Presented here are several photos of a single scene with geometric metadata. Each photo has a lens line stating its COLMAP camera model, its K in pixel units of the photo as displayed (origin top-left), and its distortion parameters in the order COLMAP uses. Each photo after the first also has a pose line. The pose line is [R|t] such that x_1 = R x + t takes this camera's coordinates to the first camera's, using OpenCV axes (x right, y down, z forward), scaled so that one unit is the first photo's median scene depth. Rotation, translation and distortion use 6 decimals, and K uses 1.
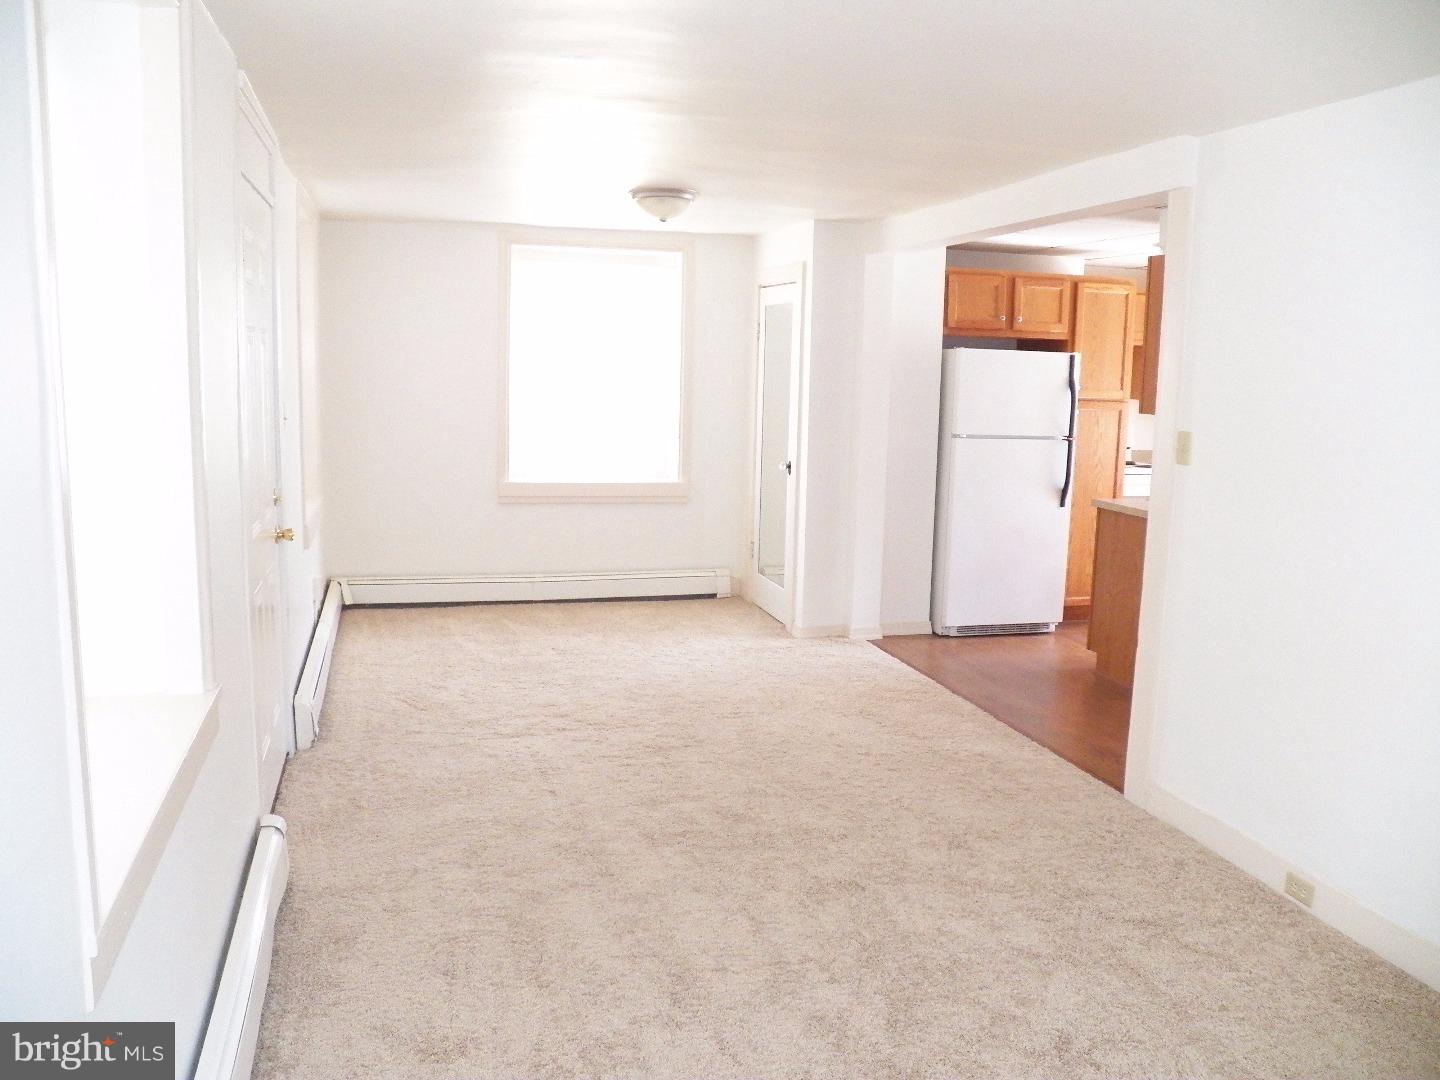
lens RADIAL K [[1187.7, 0, 715.2], [0, 1187.7, 536.4], [0, 0, 1]] dist [-0.144460, 0.112837]
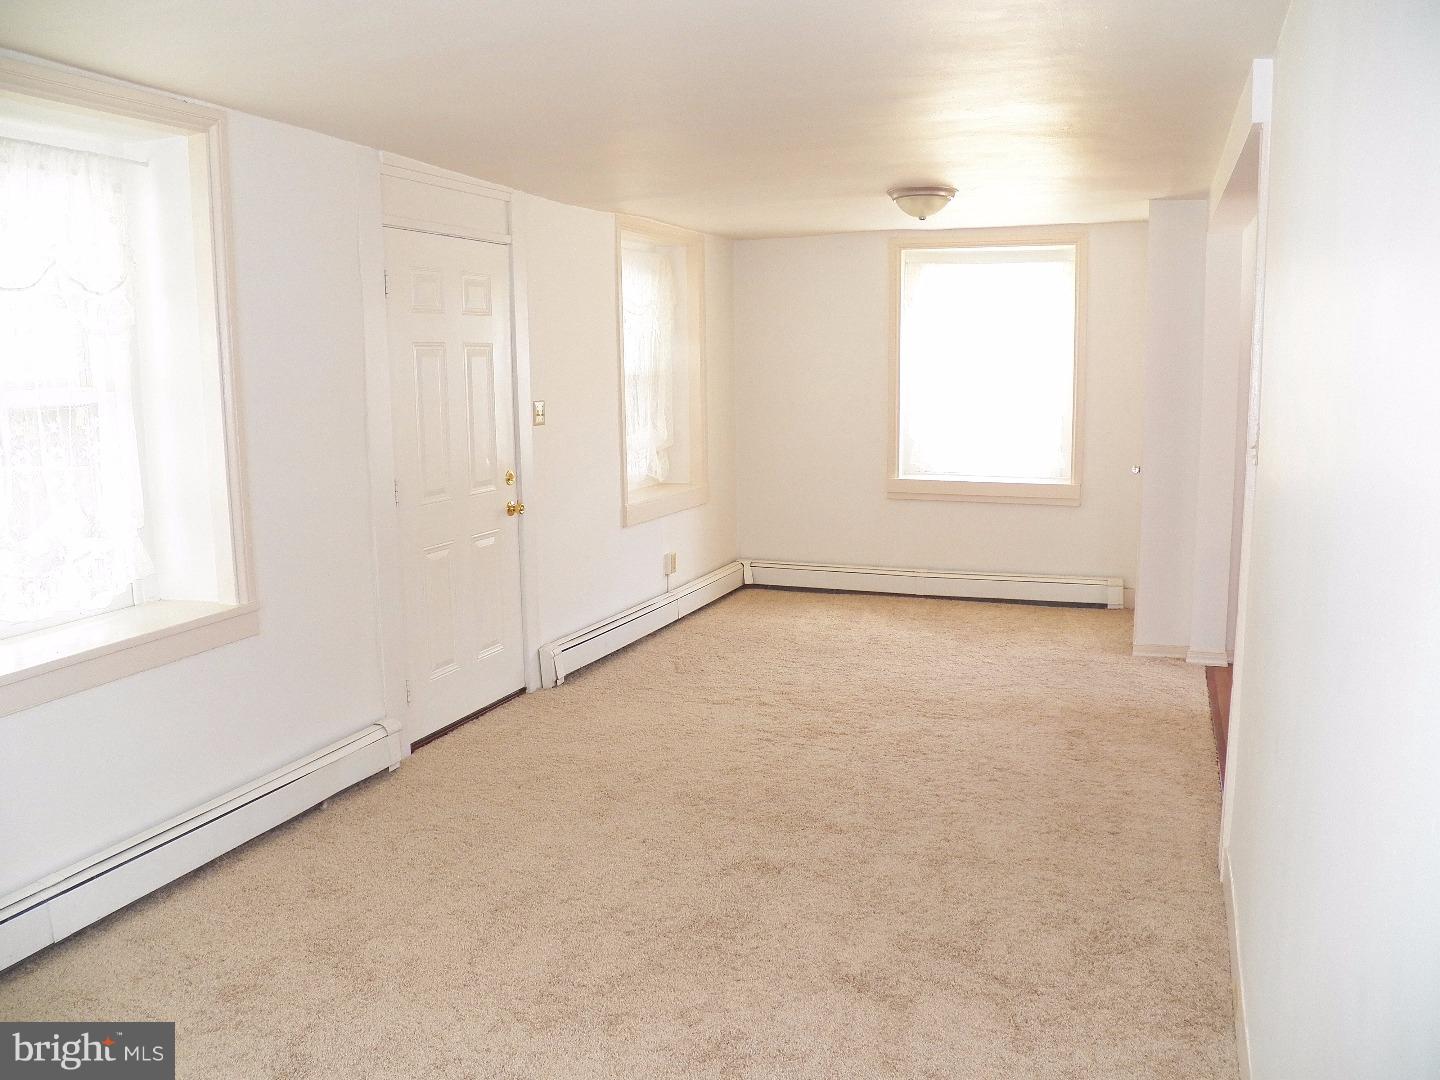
lens RADIAL K [[1187.7, 0, 715.2], [0, 1187.7, 536.4], [0, 0, 1]] dist [-0.144460, 0.112837]
pose [[0.810122, 0.054385, -0.583734, 0.332166], [-0.056669, 0.998290, 0.014361, -0.001365], [0.583517, 0.021445, 0.811818, 0.069897]]
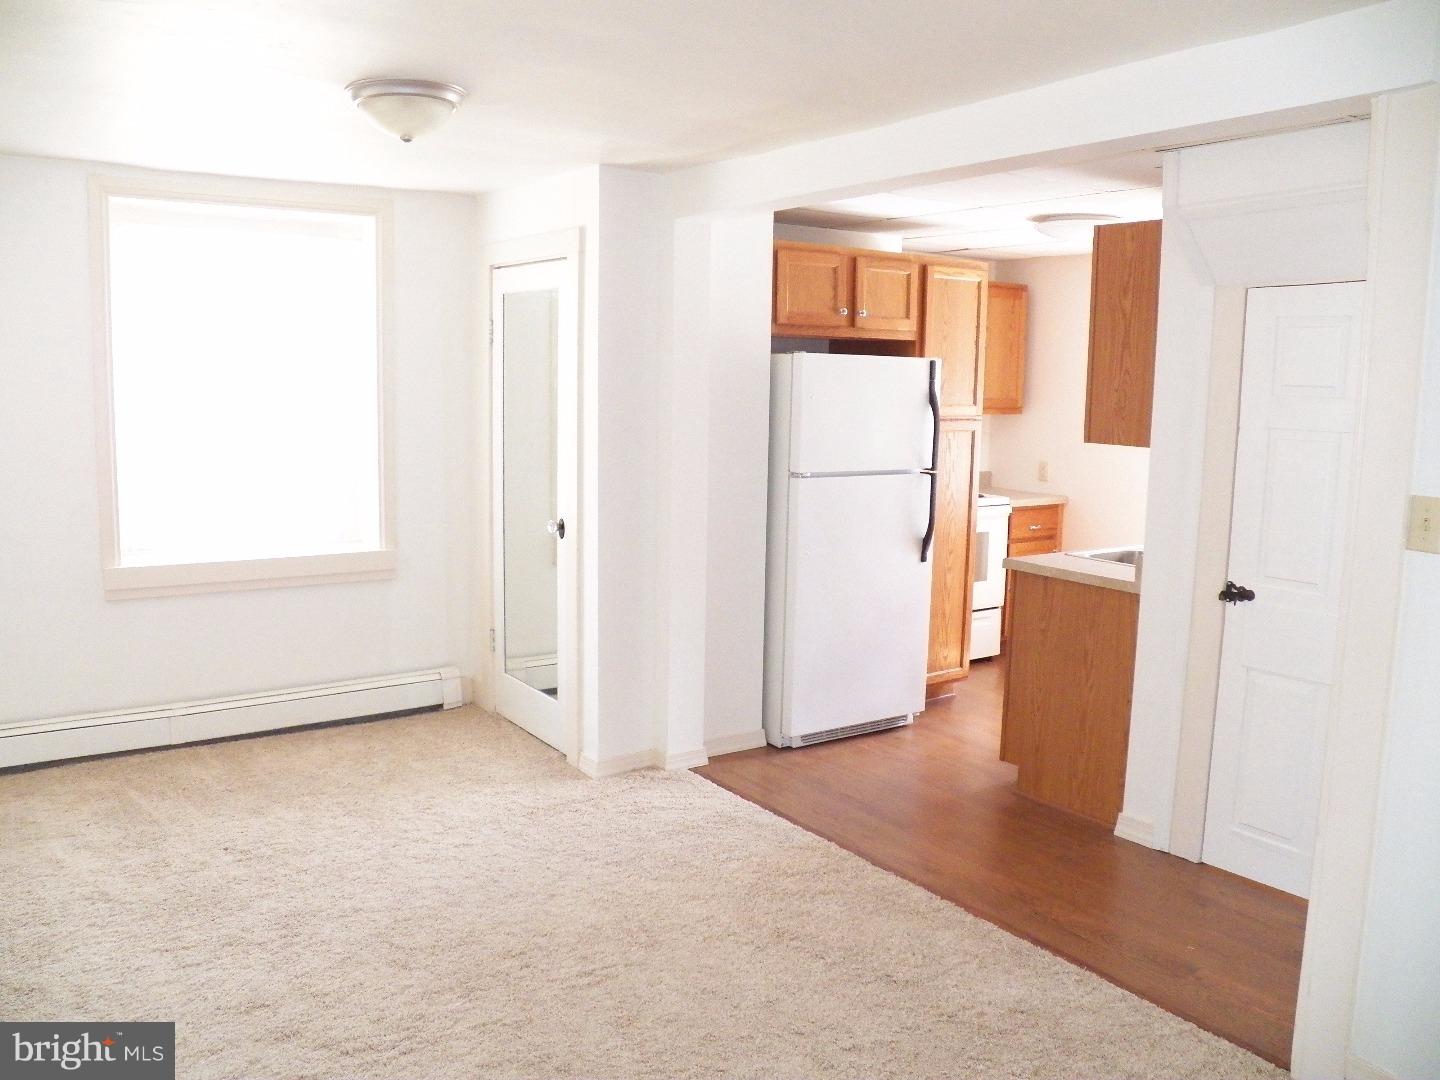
lens RADIAL K [[1187.7, 0, 715.2], [0, 1187.7, 536.4], [0, 0, 1]] dist [-0.144460, 0.112837]
pose [[0.944535, -0.051882, 0.324286, -0.077611], [0.052790, 0.998588, 0.006004, -0.053987], [-0.324139, 0.011448, 0.945940, 0.327867]]
